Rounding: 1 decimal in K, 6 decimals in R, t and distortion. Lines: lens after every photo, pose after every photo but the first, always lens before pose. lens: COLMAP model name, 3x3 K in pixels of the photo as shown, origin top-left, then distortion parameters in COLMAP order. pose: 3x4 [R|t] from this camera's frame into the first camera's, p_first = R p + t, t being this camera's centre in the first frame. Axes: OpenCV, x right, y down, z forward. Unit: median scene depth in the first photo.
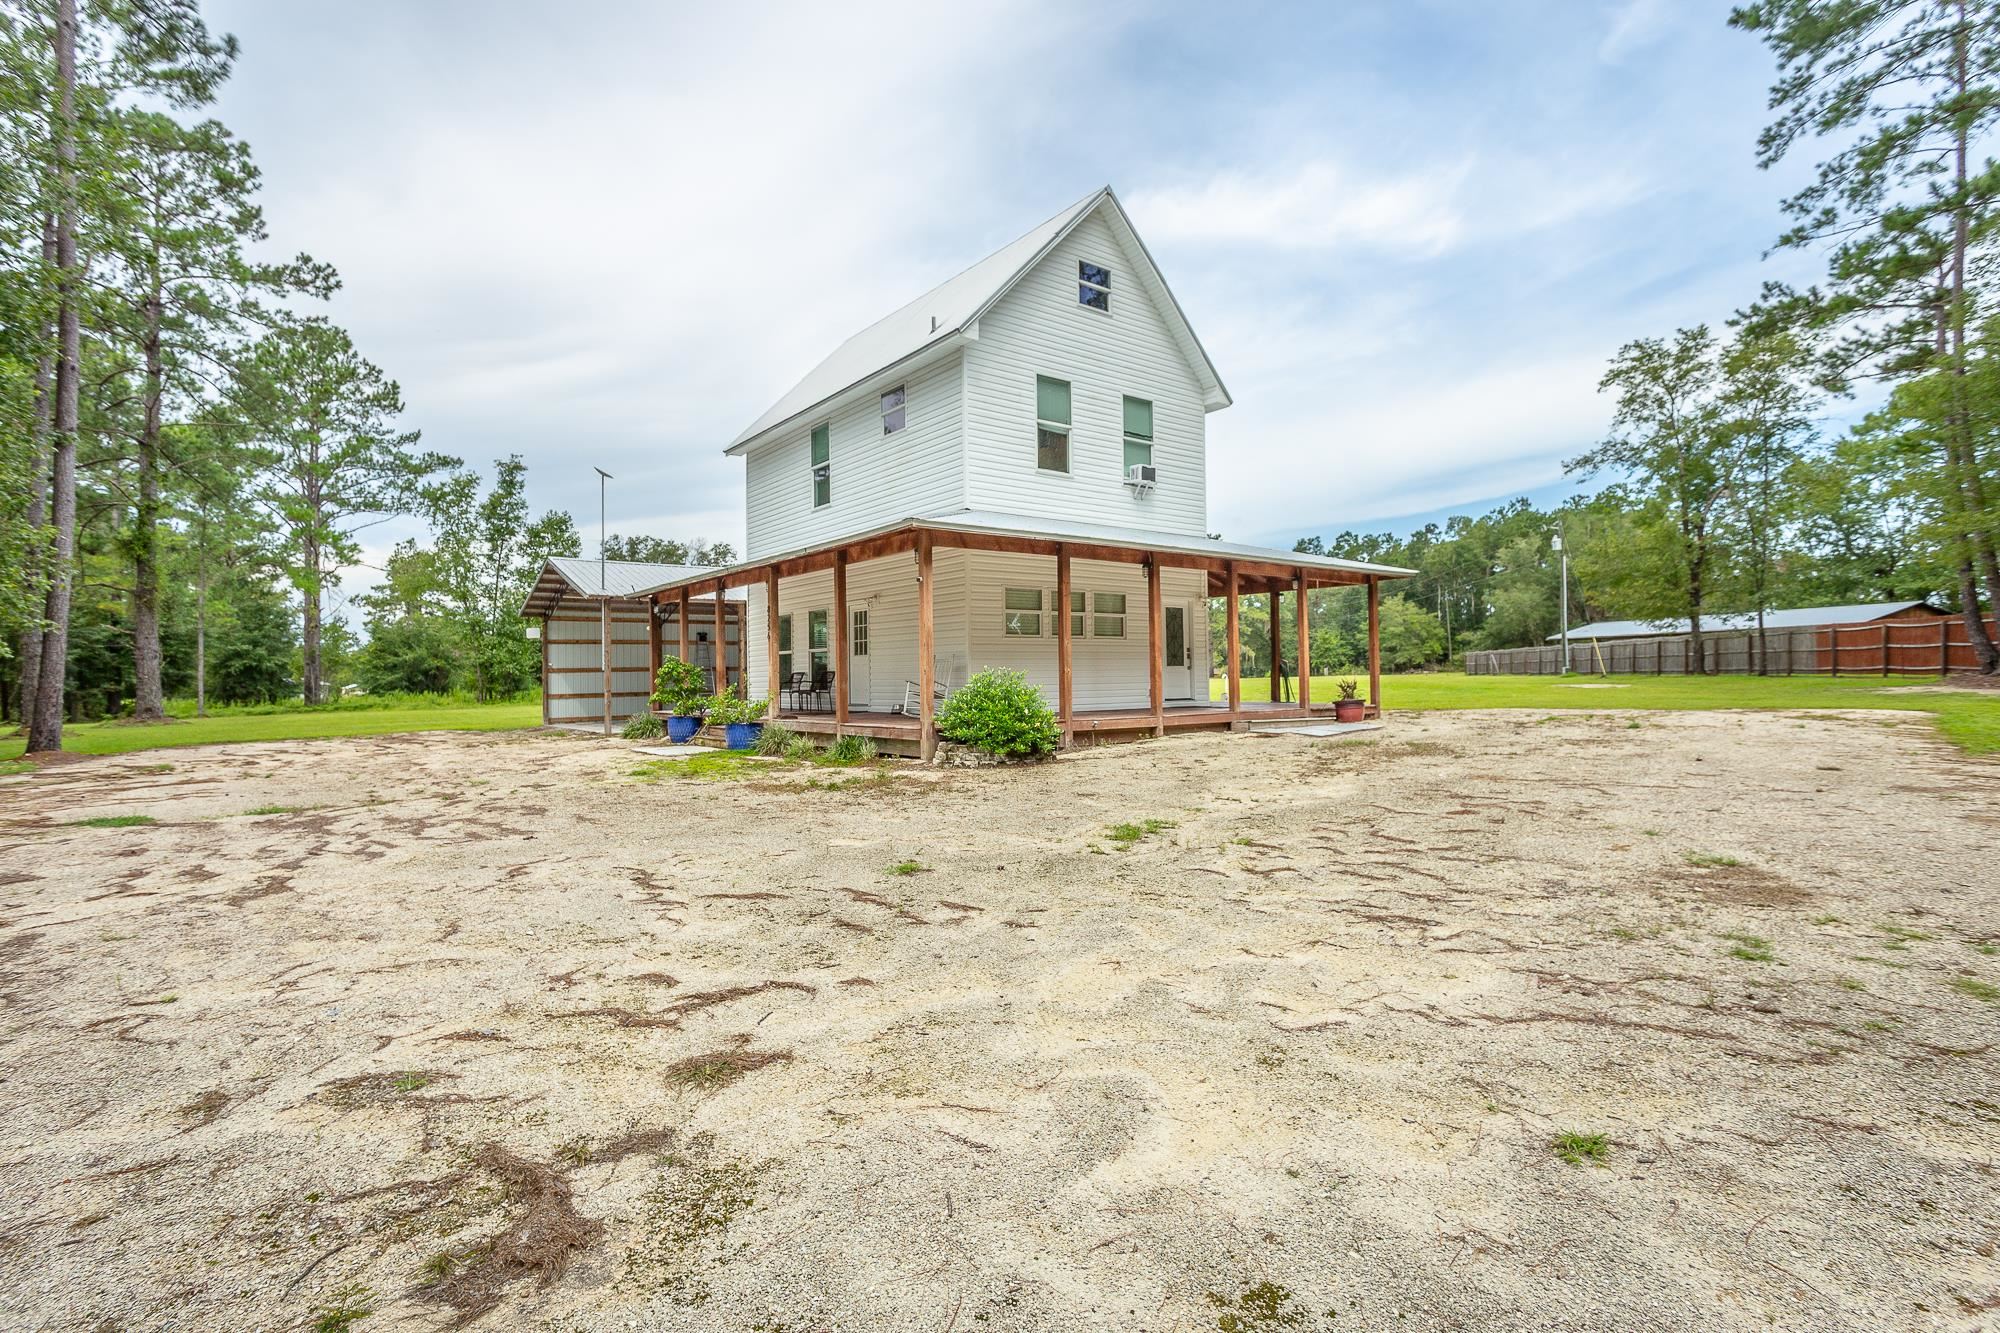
lens RADIAL K [[965.3, 0, 996.9], [0, 965.3, 655.8], [0, 0, 1]] dist [0.008579, 0.000199]
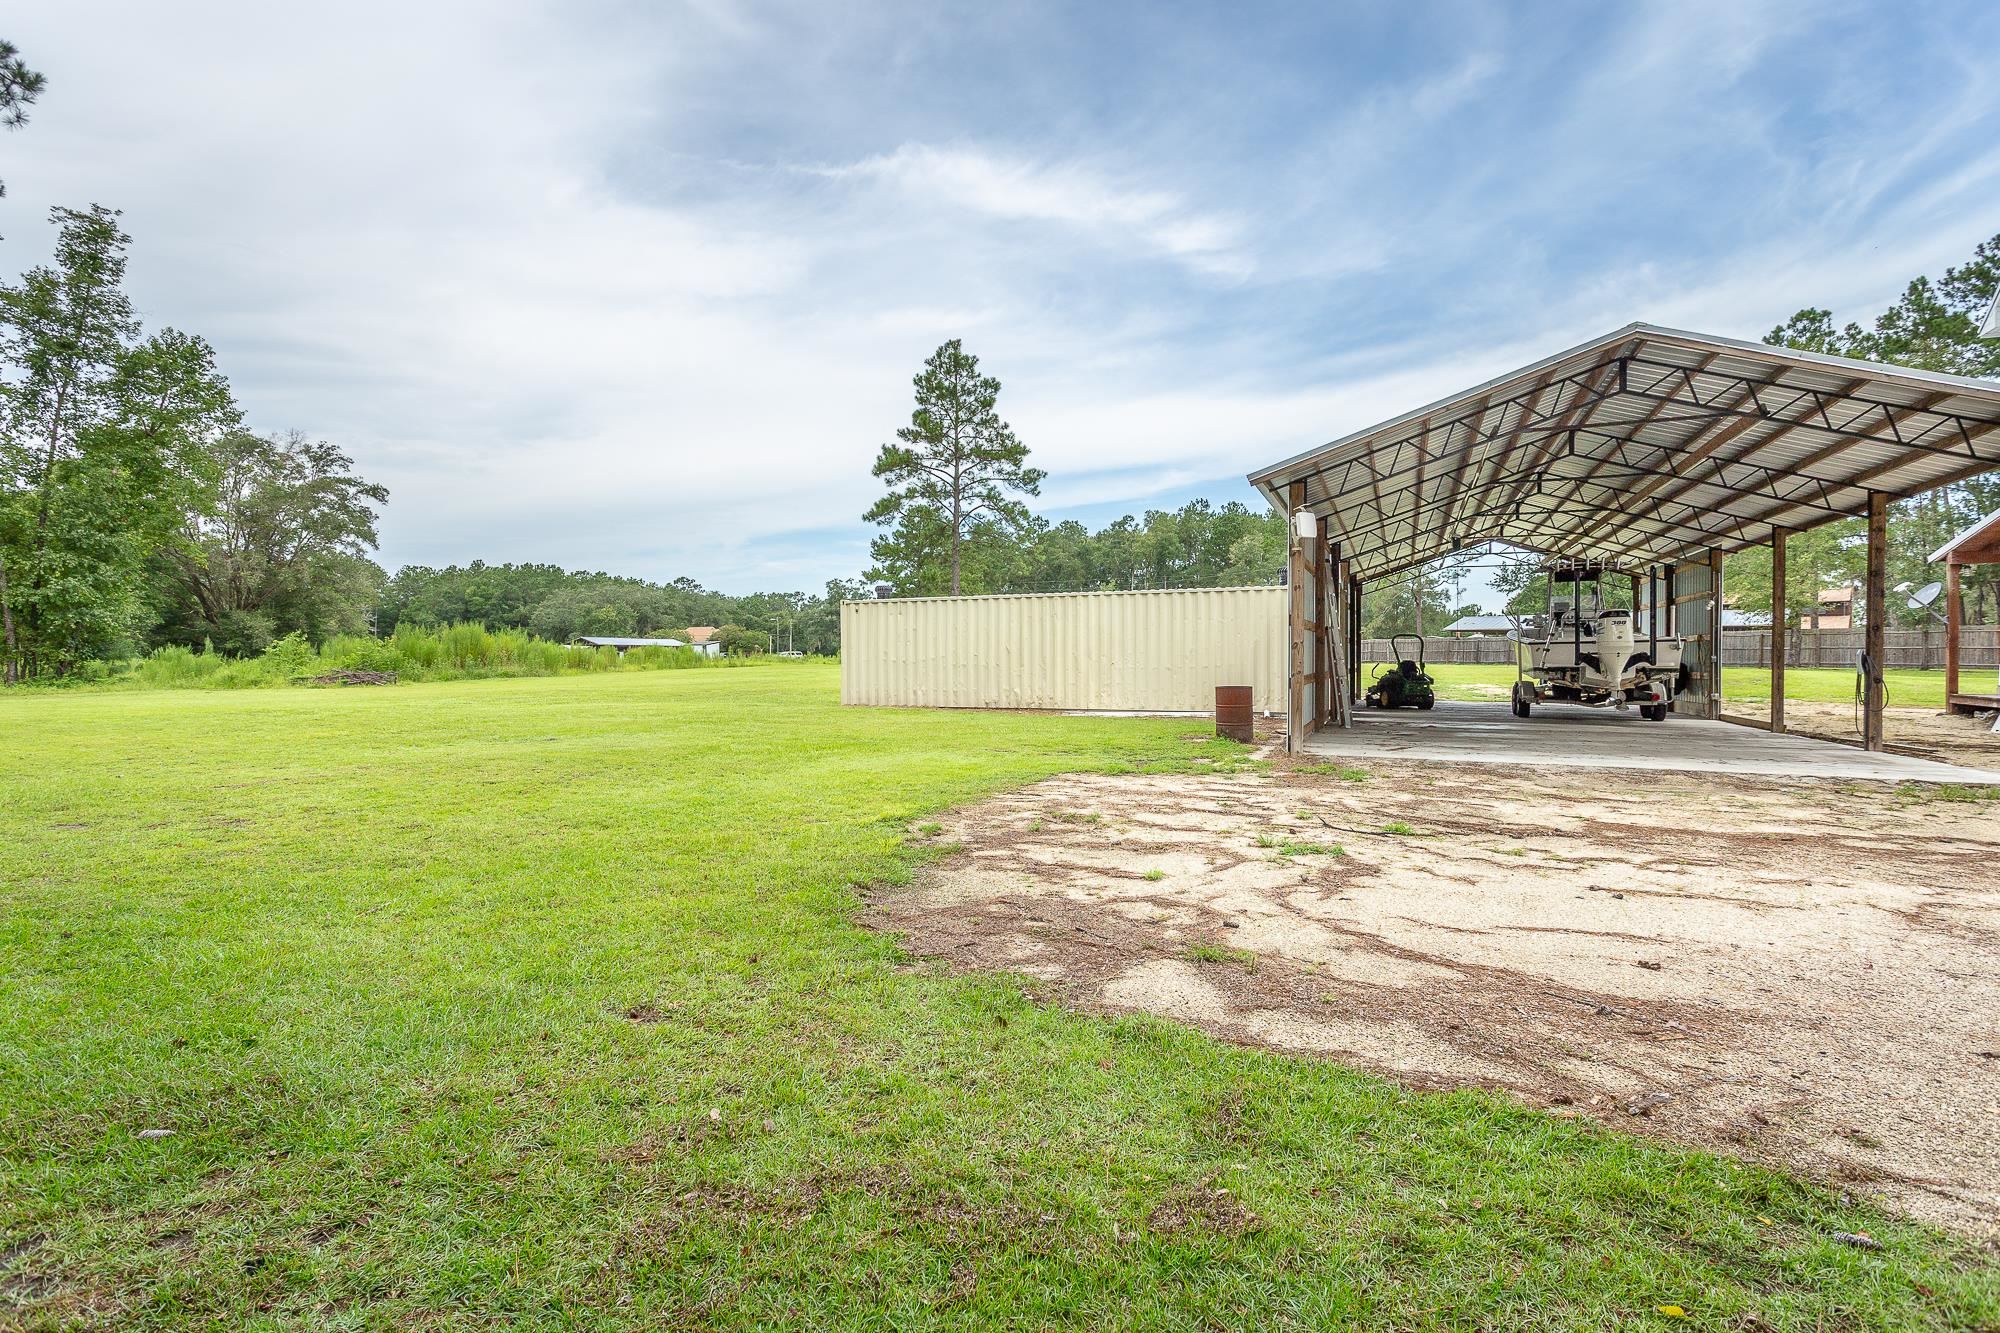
lens RADIAL K [[965.3, 0, 1009.1], [0, 965.3, 664.4], [0, 0, 1]] dist [0.008579, 0.000199]
pose [[0.869060, 0.017439, 0.494399, -0.572408], [-0.031231, 0.999319, 0.019650, 0.021773], [-0.493720, -0.032518, 0.869013, 0.517376]]
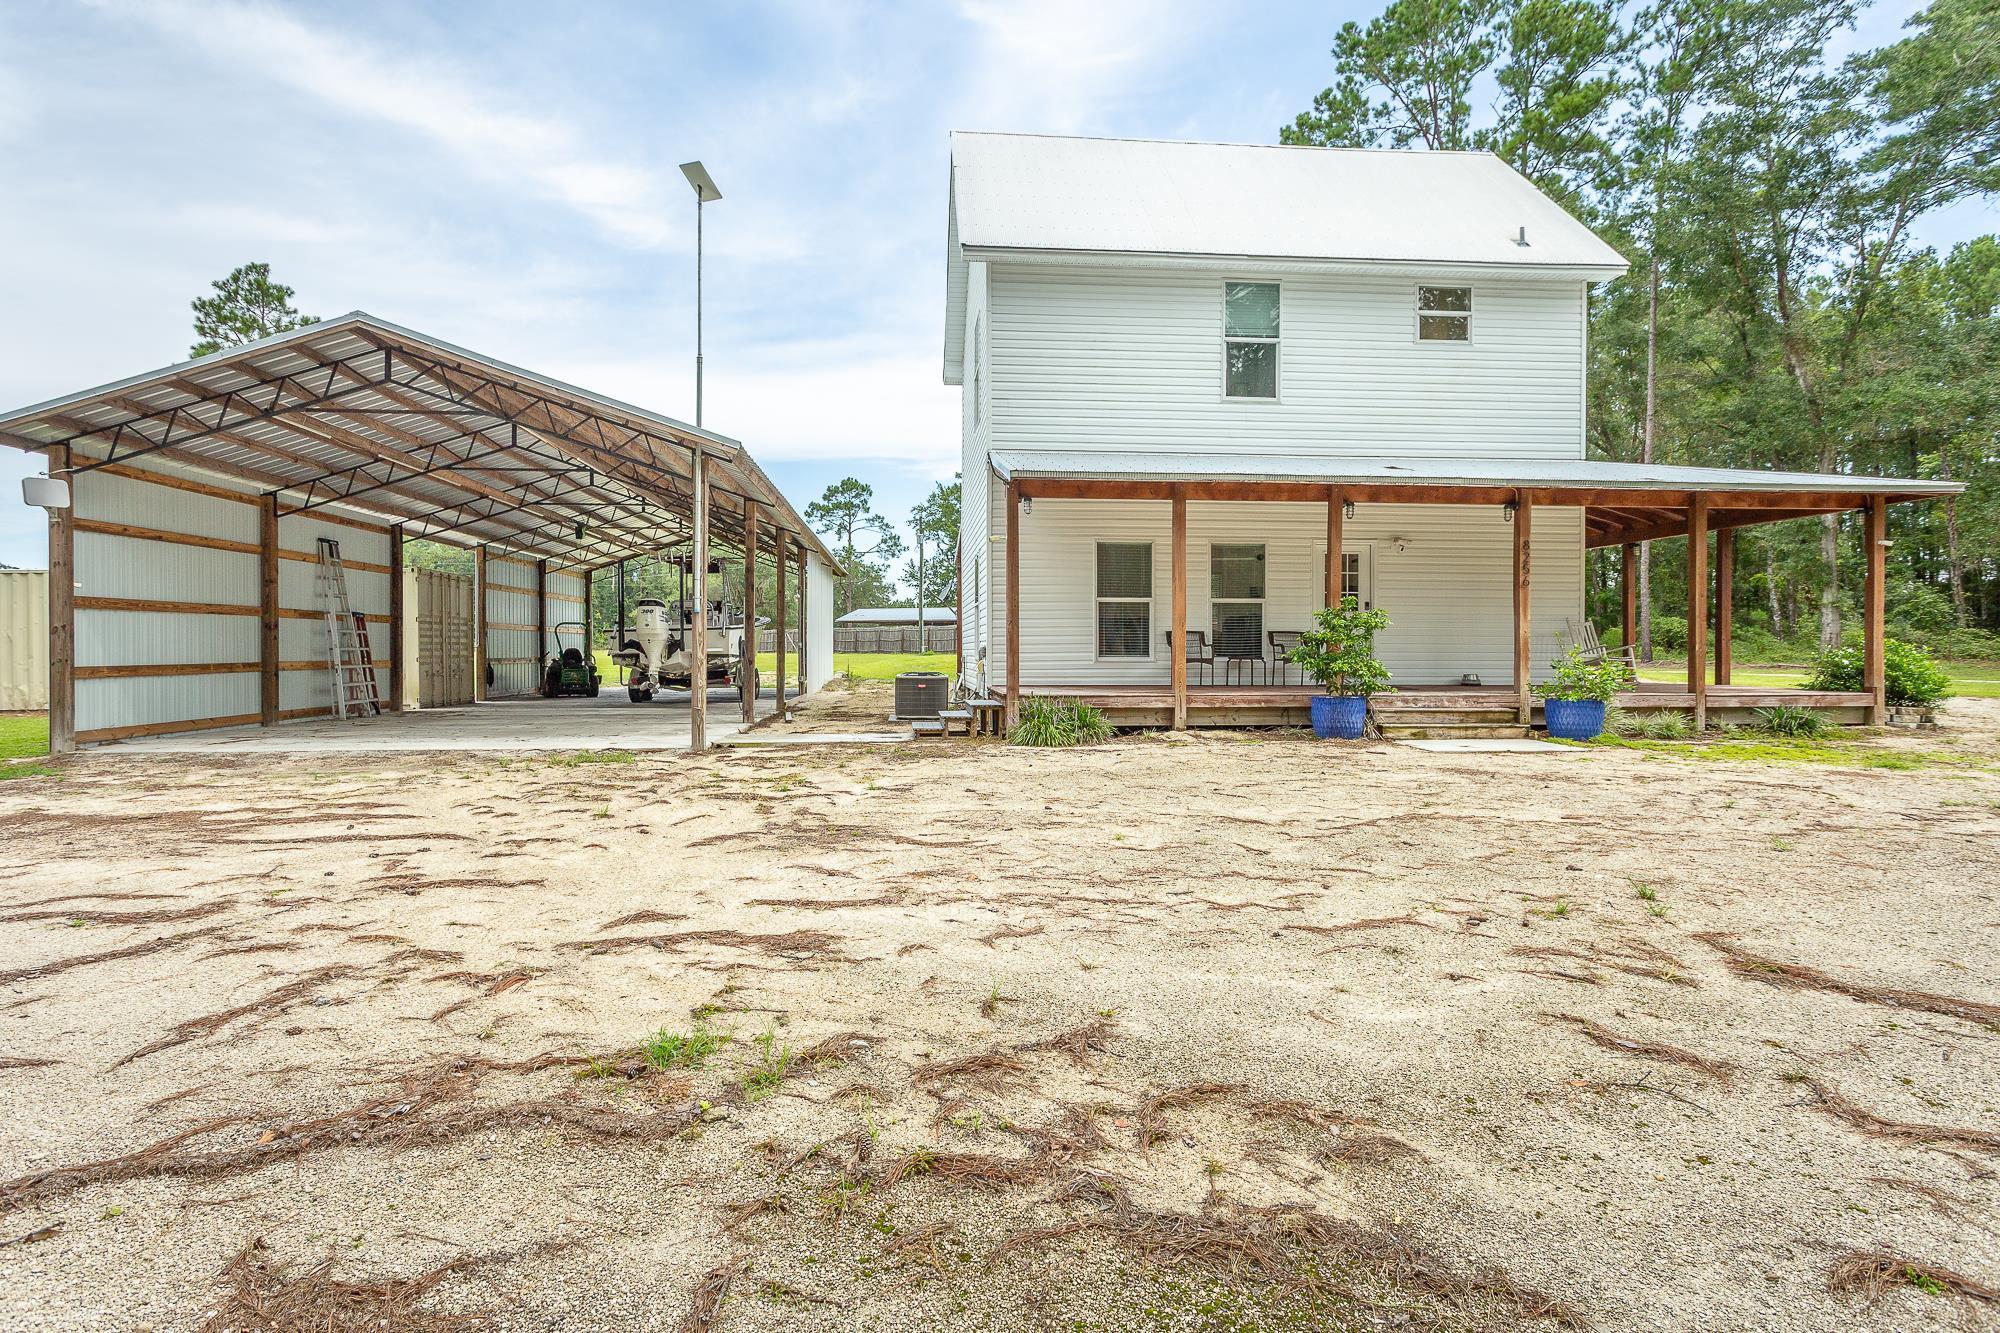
lens RADIAL K [[965.3, 0, 1011.9], [0, 965.3, 665.7], [0, 0, 1]] dist [0.008579, 0.000199]
pose [[0.541471, 0.001928, 0.840717, -0.421158], [-0.028464, 0.999466, 0.016040, 0.016780], [-0.840237, -0.032615, 0.541237, 0.365150]]
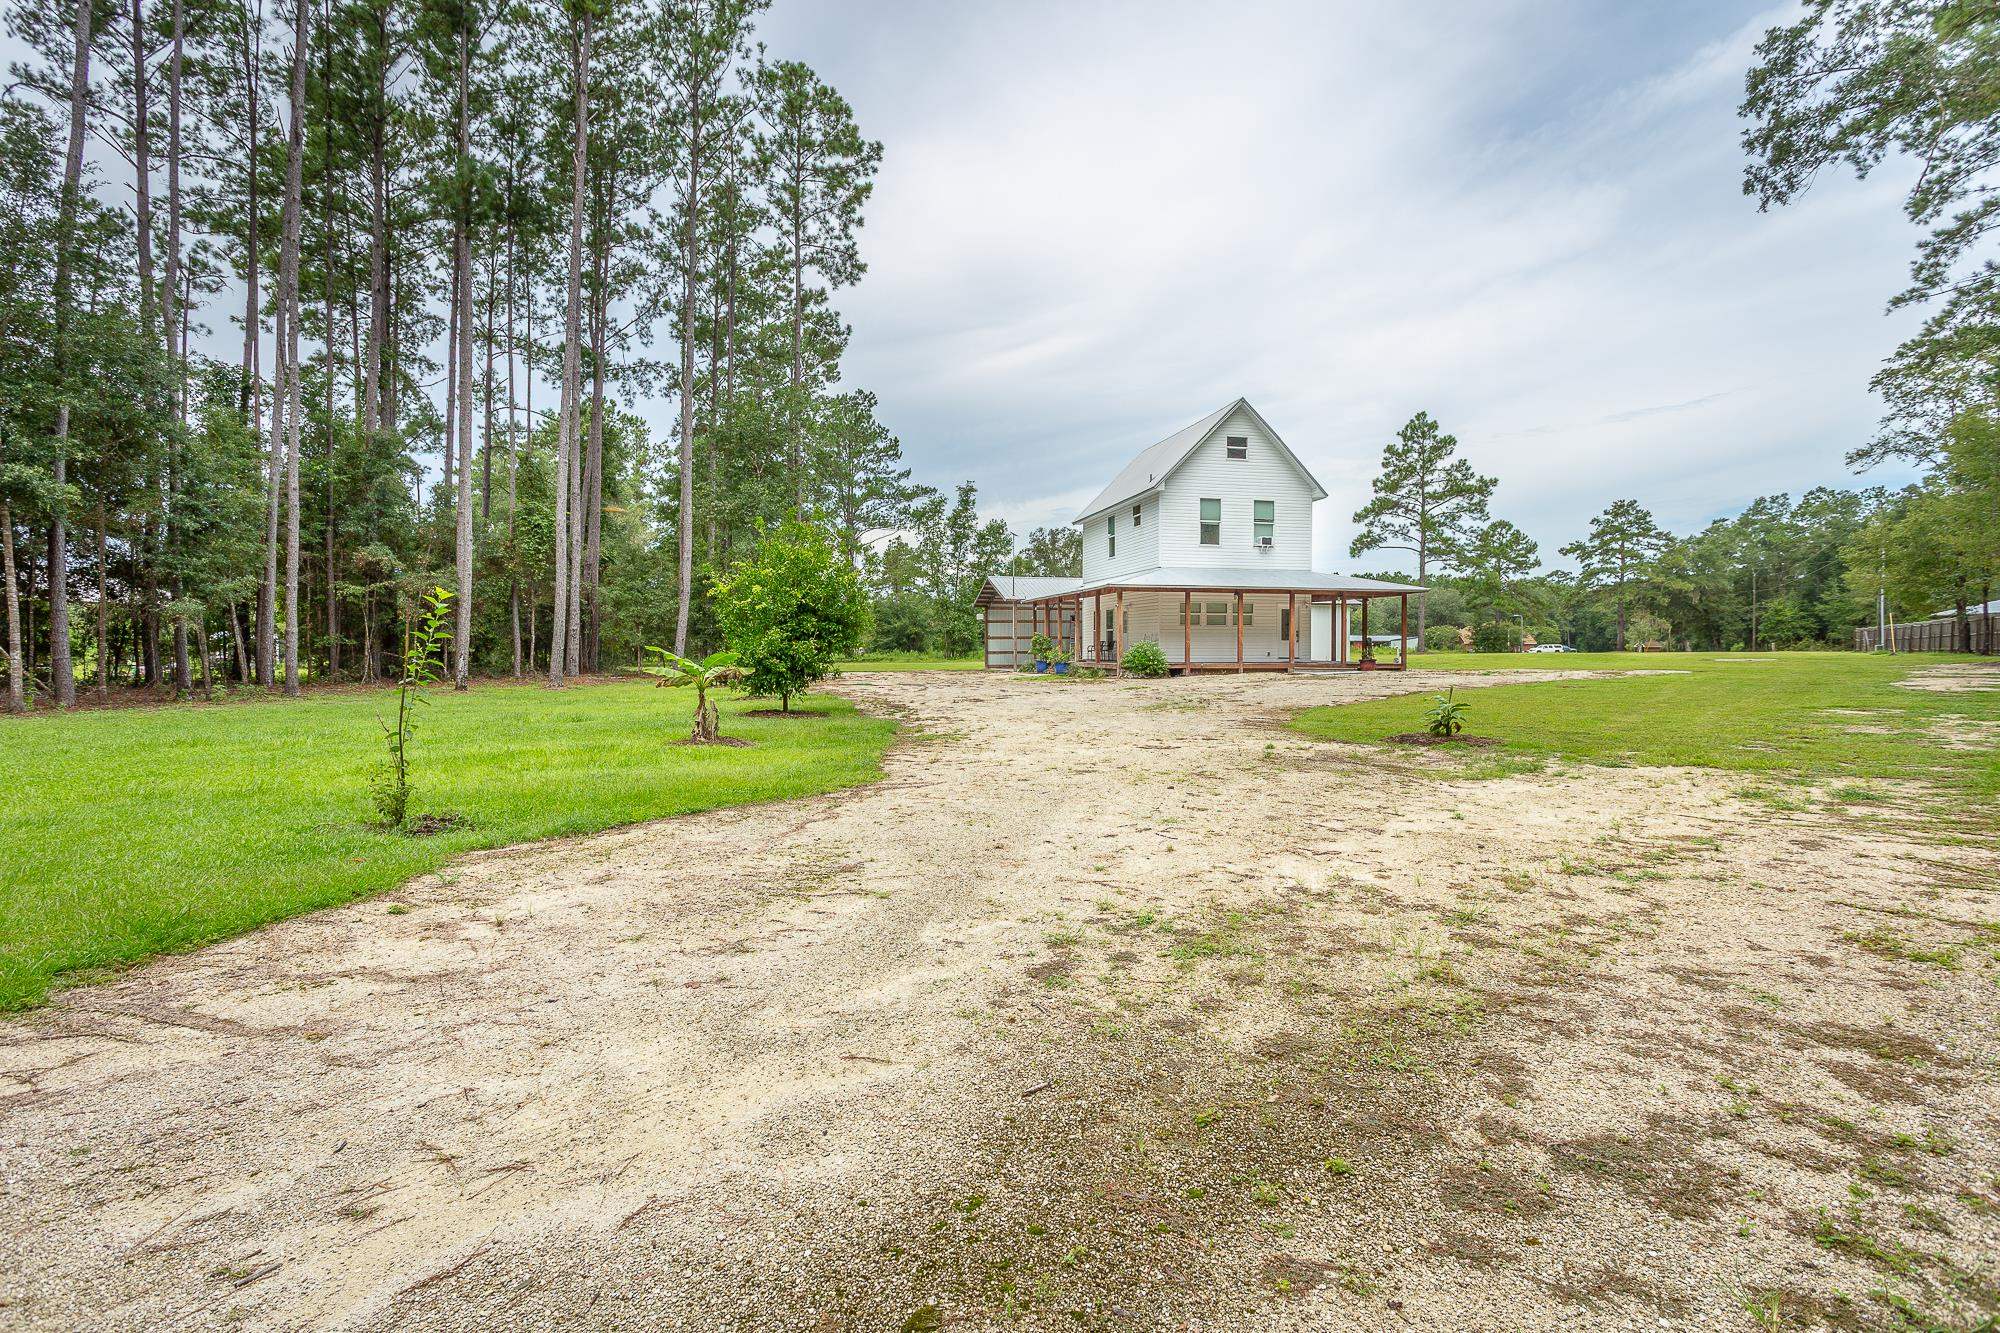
lens RADIAL K [[965.3, 0, 999.3], [0, 965.3, 659.7], [0, 0, 1]] dist [0.008579, 0.000199]
pose [[0.909843, 0.021399, -0.414401, 0.208400], [-0.005631, 0.999214, 0.039236, -0.010285], [0.414914, -0.033365, 0.909248, -0.432778]]
